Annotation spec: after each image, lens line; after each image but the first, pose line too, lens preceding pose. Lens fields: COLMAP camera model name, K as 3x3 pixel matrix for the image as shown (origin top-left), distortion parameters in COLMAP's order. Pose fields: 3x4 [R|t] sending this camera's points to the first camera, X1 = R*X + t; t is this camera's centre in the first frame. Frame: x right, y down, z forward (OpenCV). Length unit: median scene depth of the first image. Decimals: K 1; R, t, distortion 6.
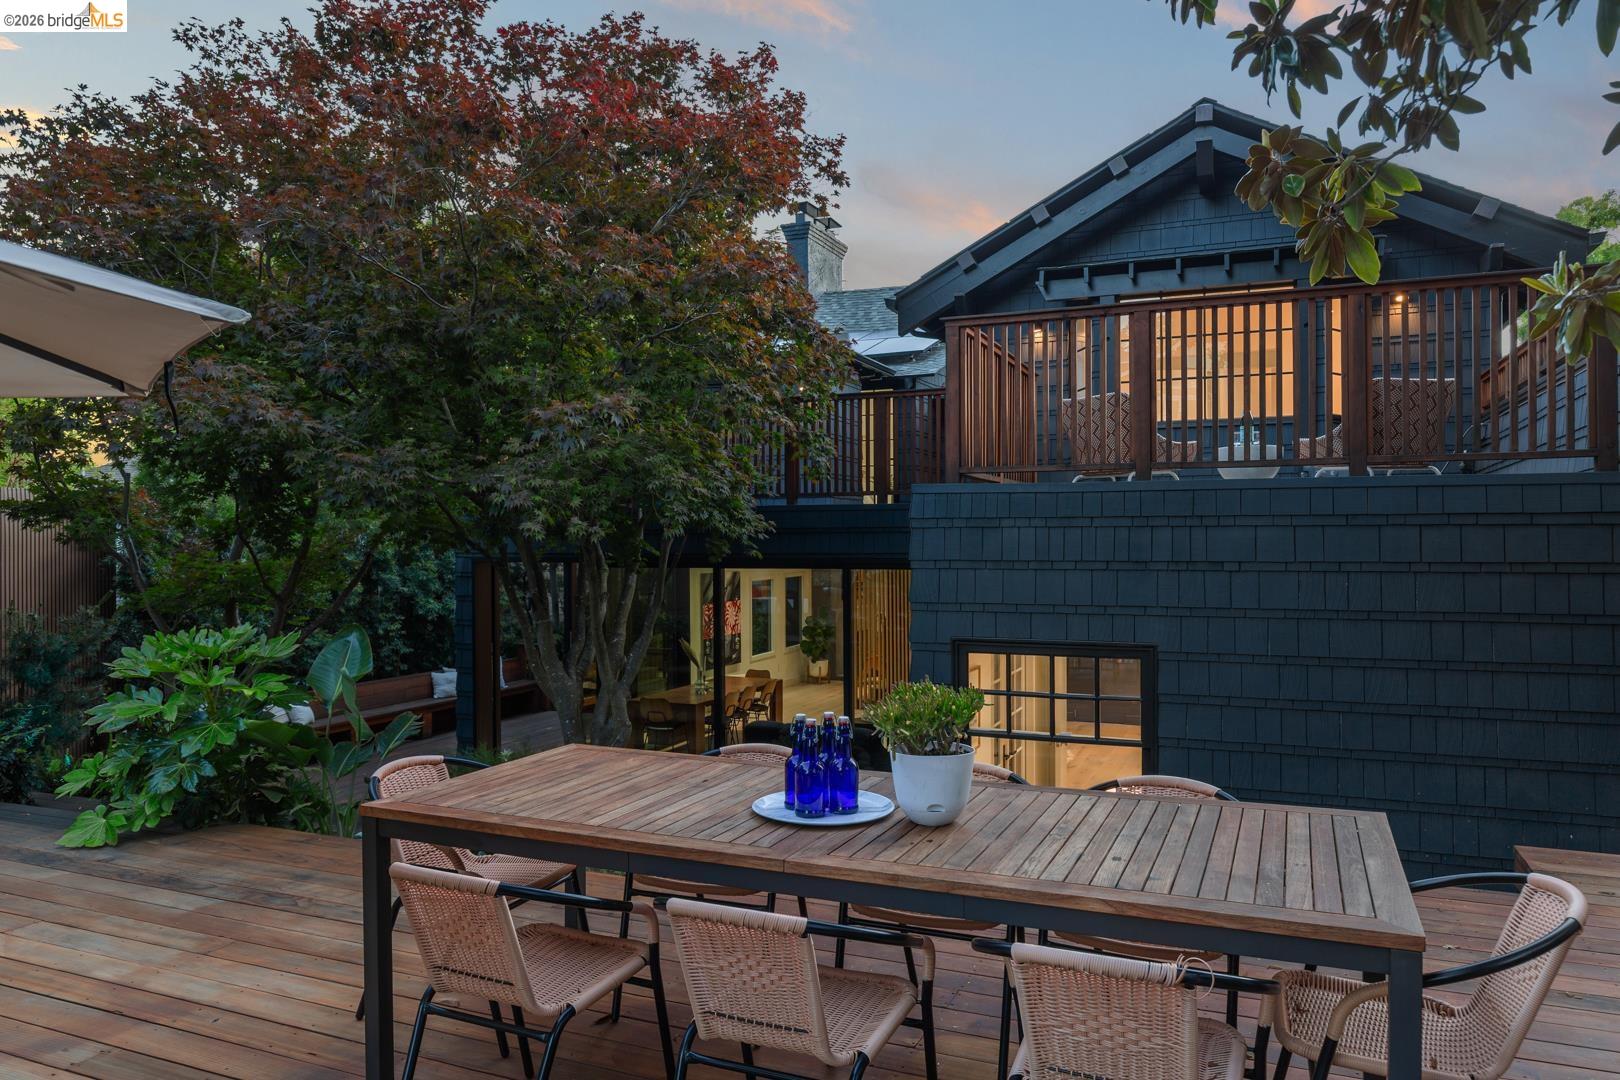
lens RADIAL K [[1073.9, 0, 827.6], [0, 1073.9, 538.4], [0, 0, 1]] dist [-0.000634, 0.001228]
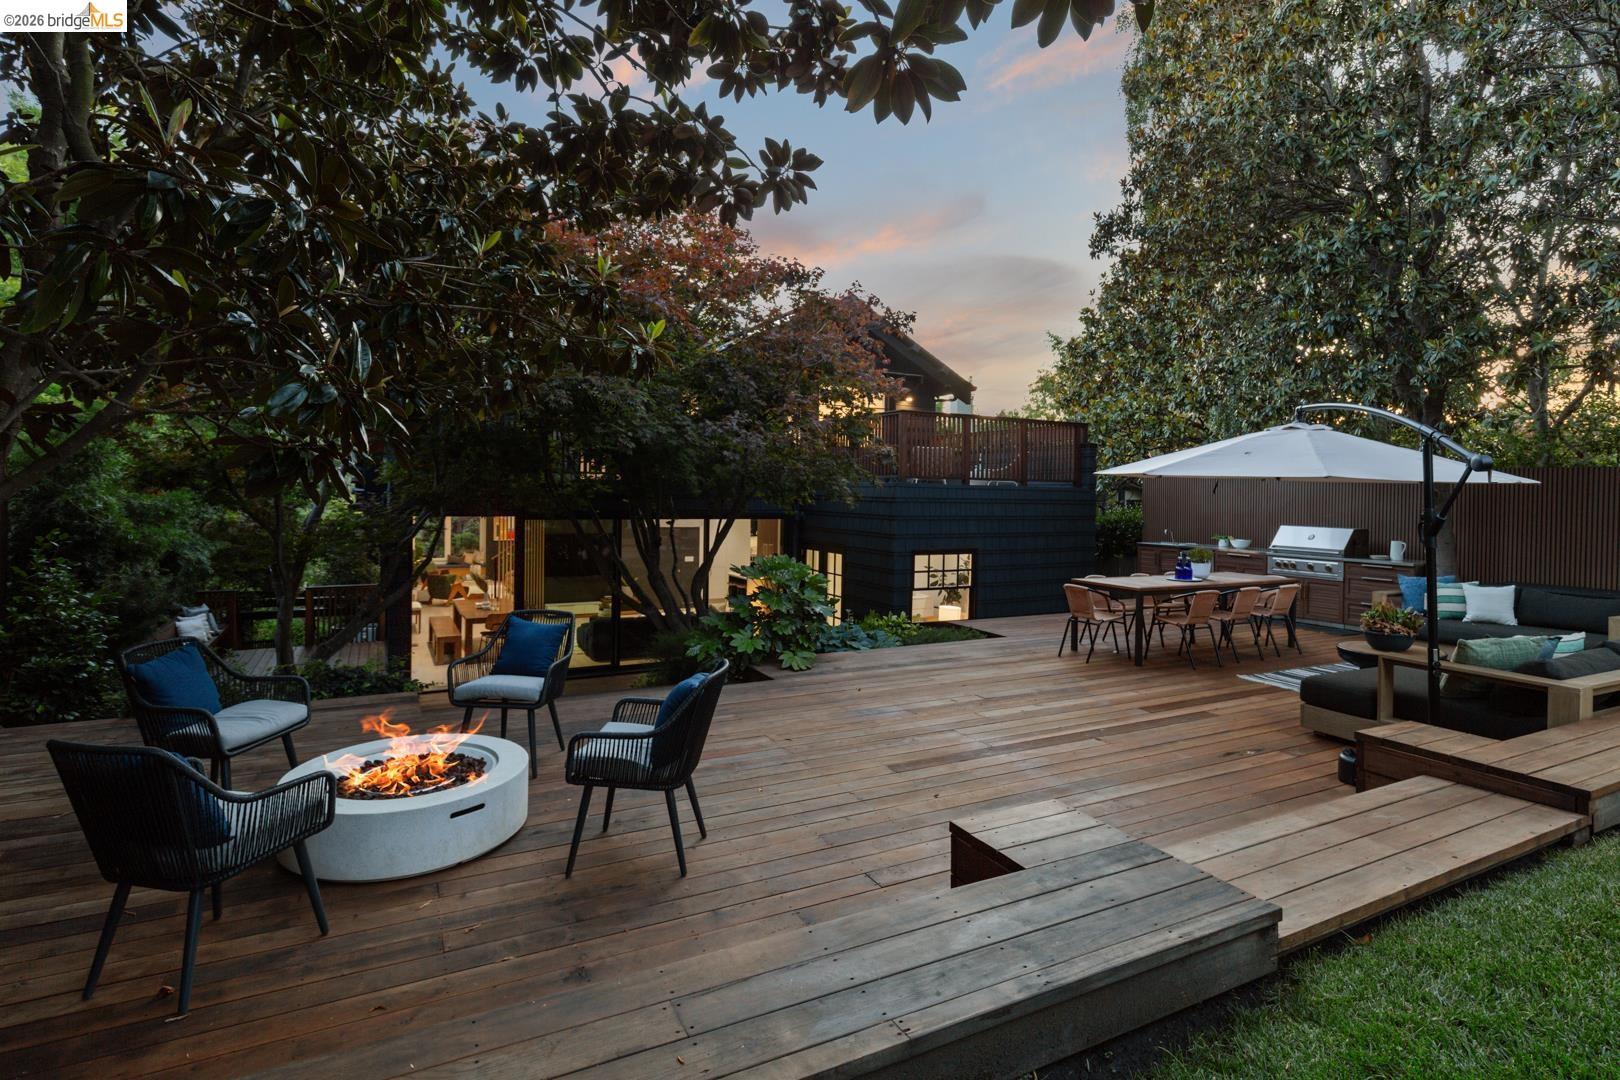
lens RADIAL K [[822.2, 0, 828.1], [0, 822.2, 494.5], [0, 0, 1]] dist [-0.001666, -0.000761]
pose [[0.633466, 0.010854, 0.773694, -1.354419], [-0.017809, 0.999841, 0.000554, -0.023662], [-0.773565, -0.014129, 0.633559, 0.016839]]
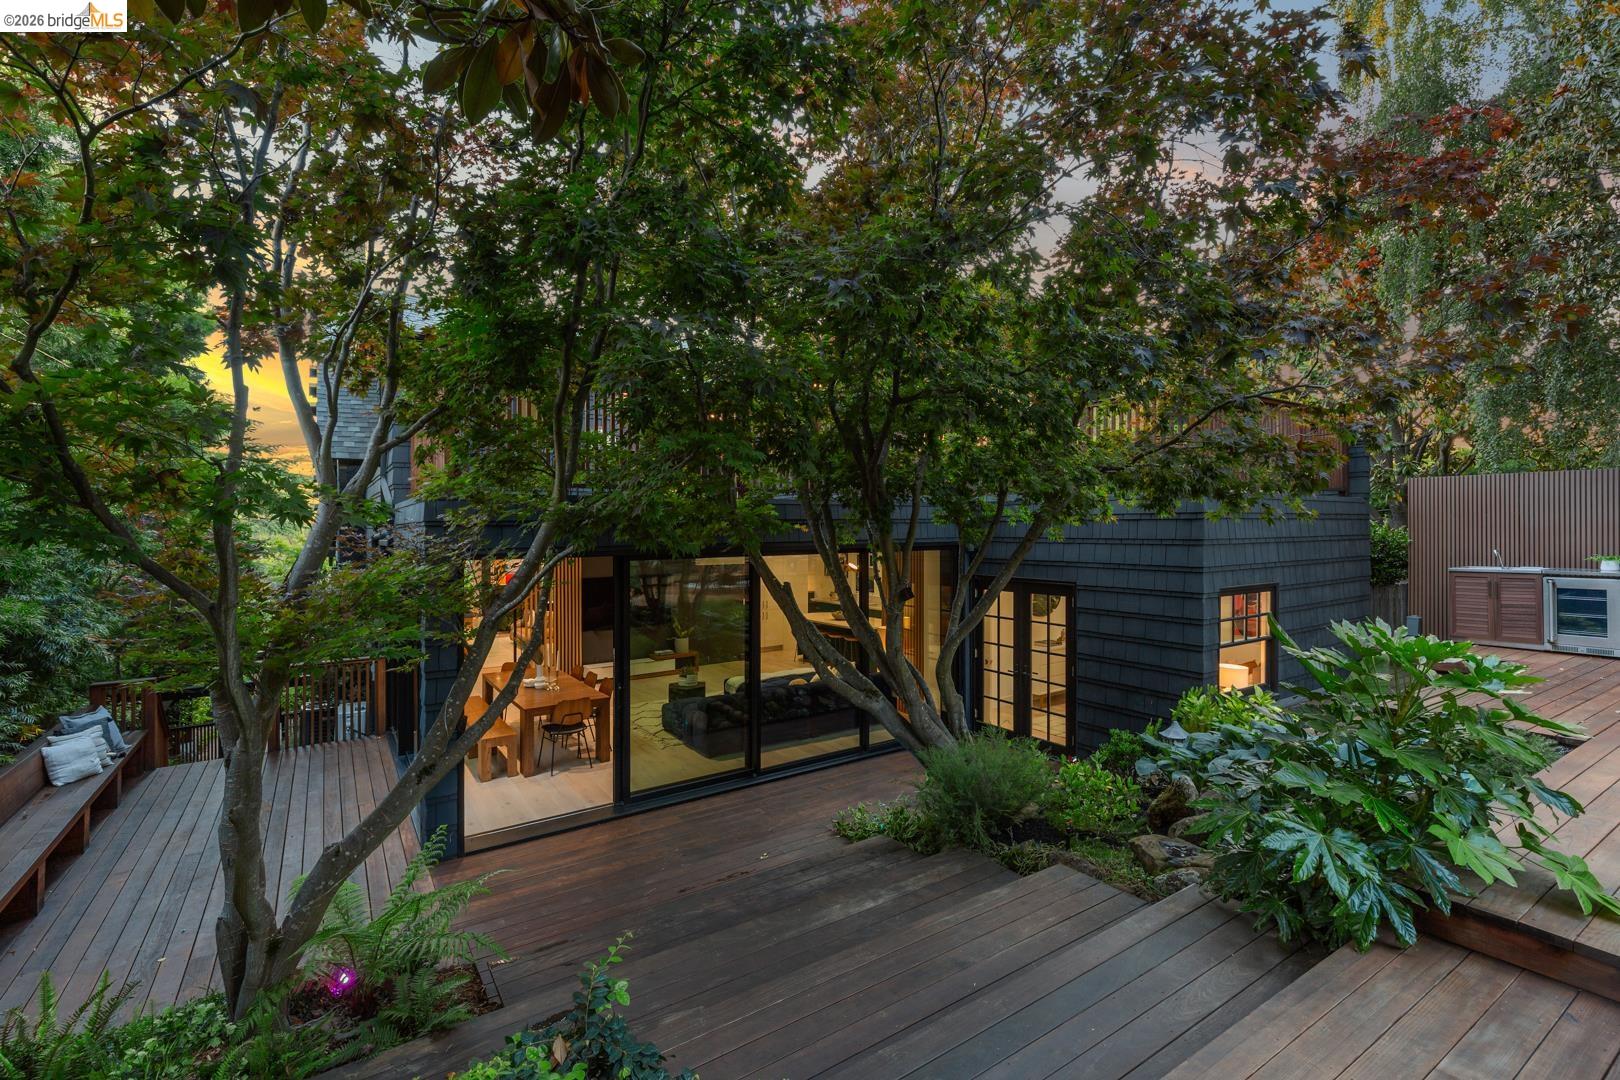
lens RADIAL K [[722.2, 0, 818.0], [0, 722.2, 517.9], [0, 0, 1]] dist [0.004679, 0.000018]
pose [[0.554812, 0.009808, 0.831918, -1.091314], [0.006841, 0.999843, -0.016350, 0.001455], [-0.831948, 0.014763, 0.554658, 0.888978]]
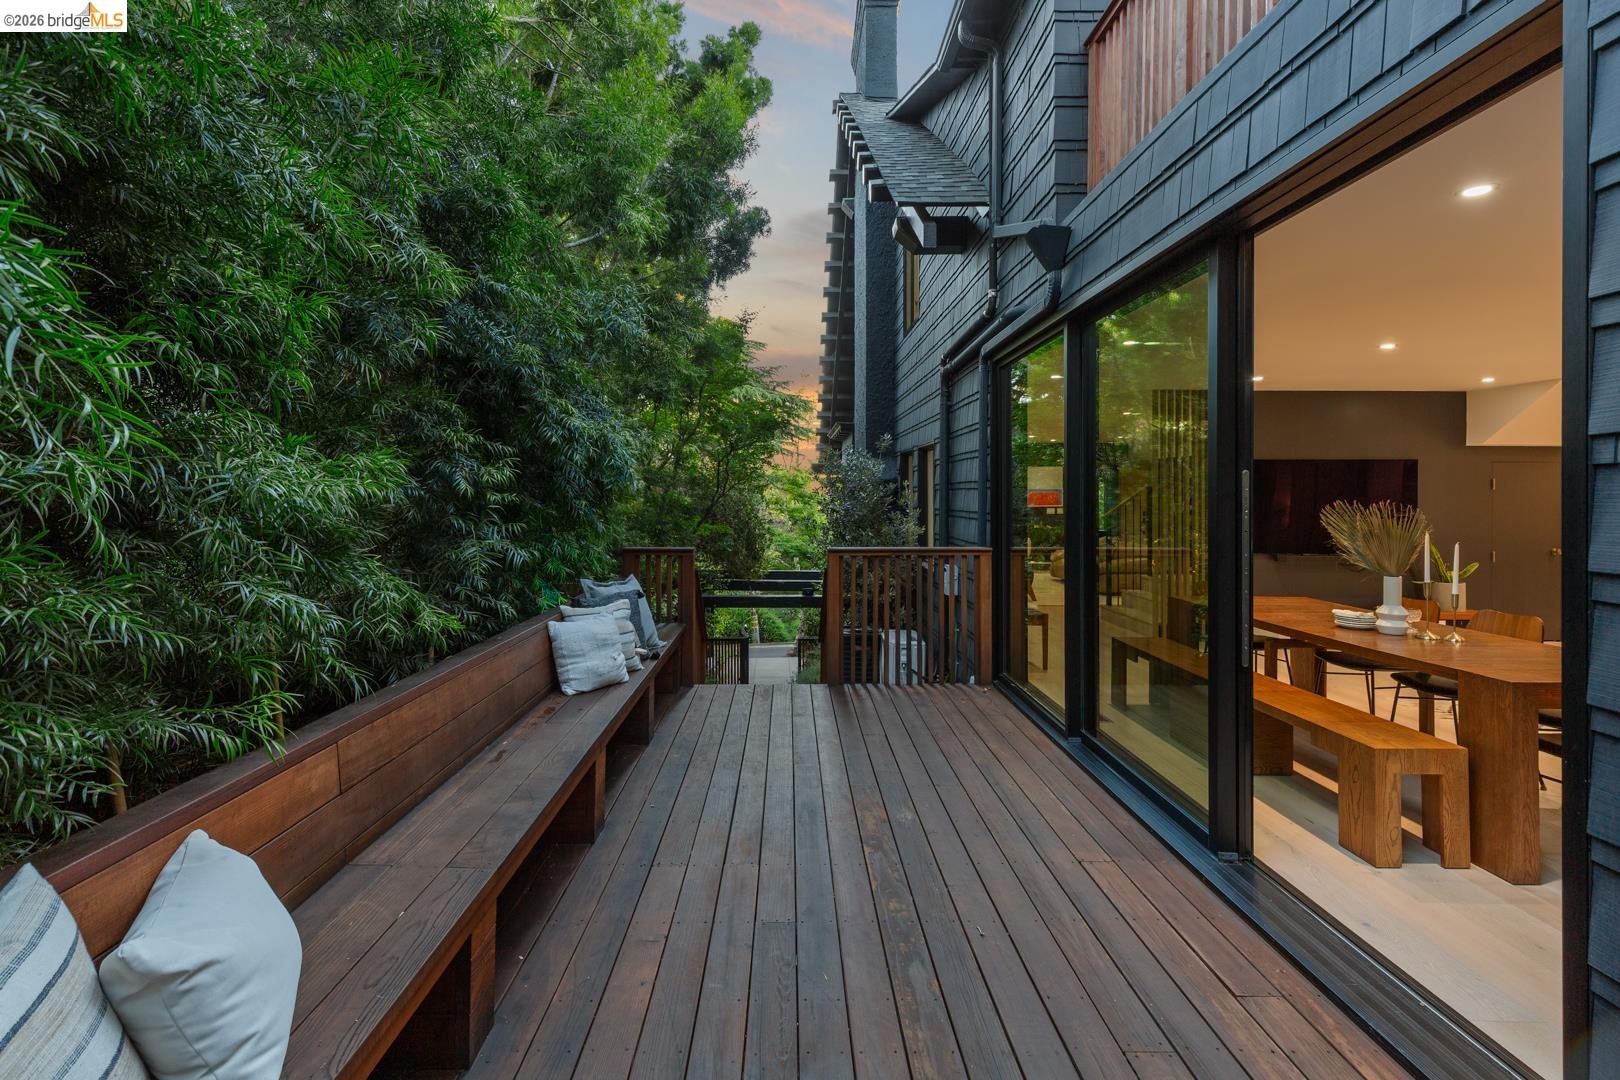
lens RADIAL K [[742.7, 0, 781.2], [0, 742.7, 495.5], [0, 0, 1]] dist [0.000627, -0.000088]
pose [[0.929876, 0.008515, 0.367774, -0.896819], [-0.007851, 0.999964, -0.003302, 0.195290], [-0.367789, 0.000184, 0.929909, 1.729445]]
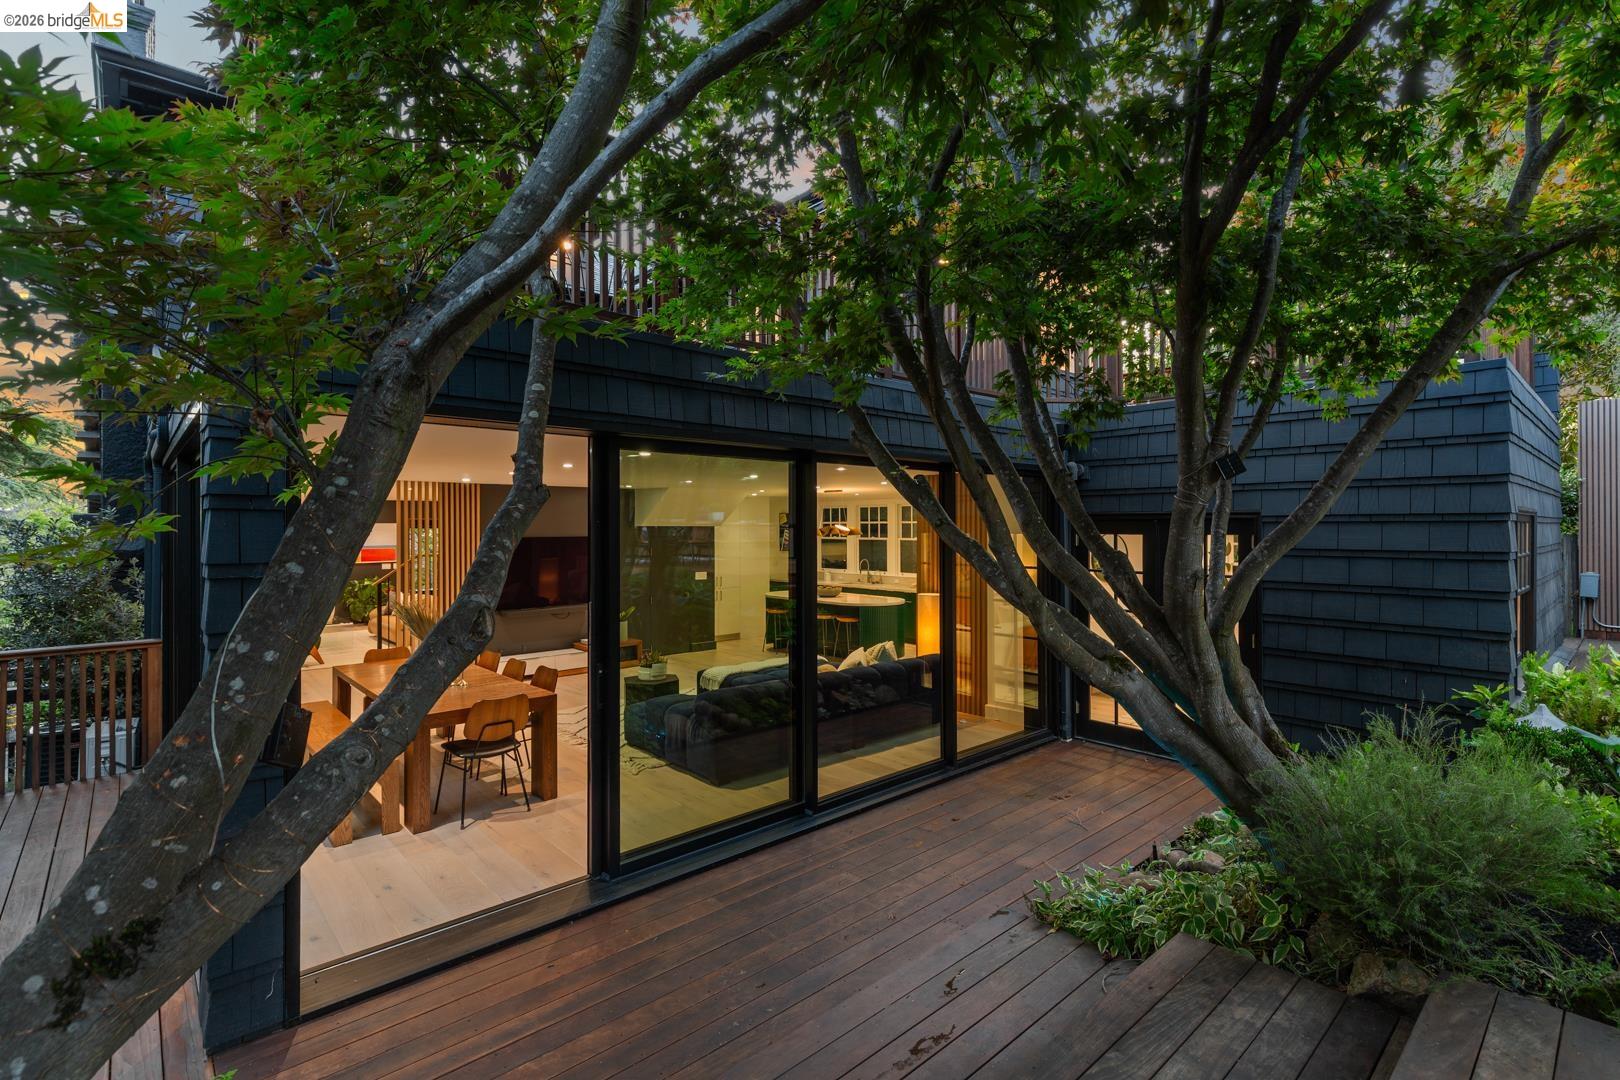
lens RADIAL K [[748.3, 0, 806.8], [0, 748.3, 530.2], [0, 0, 1]] dist [0.008161, 0.000044]
pose [[0.436068, 0.001769, 0.899912, -0.845566], [0.000276, 0.999998, -0.002100, 0.118178], [-0.899914, 0.001164, 0.436067, 1.308741]]
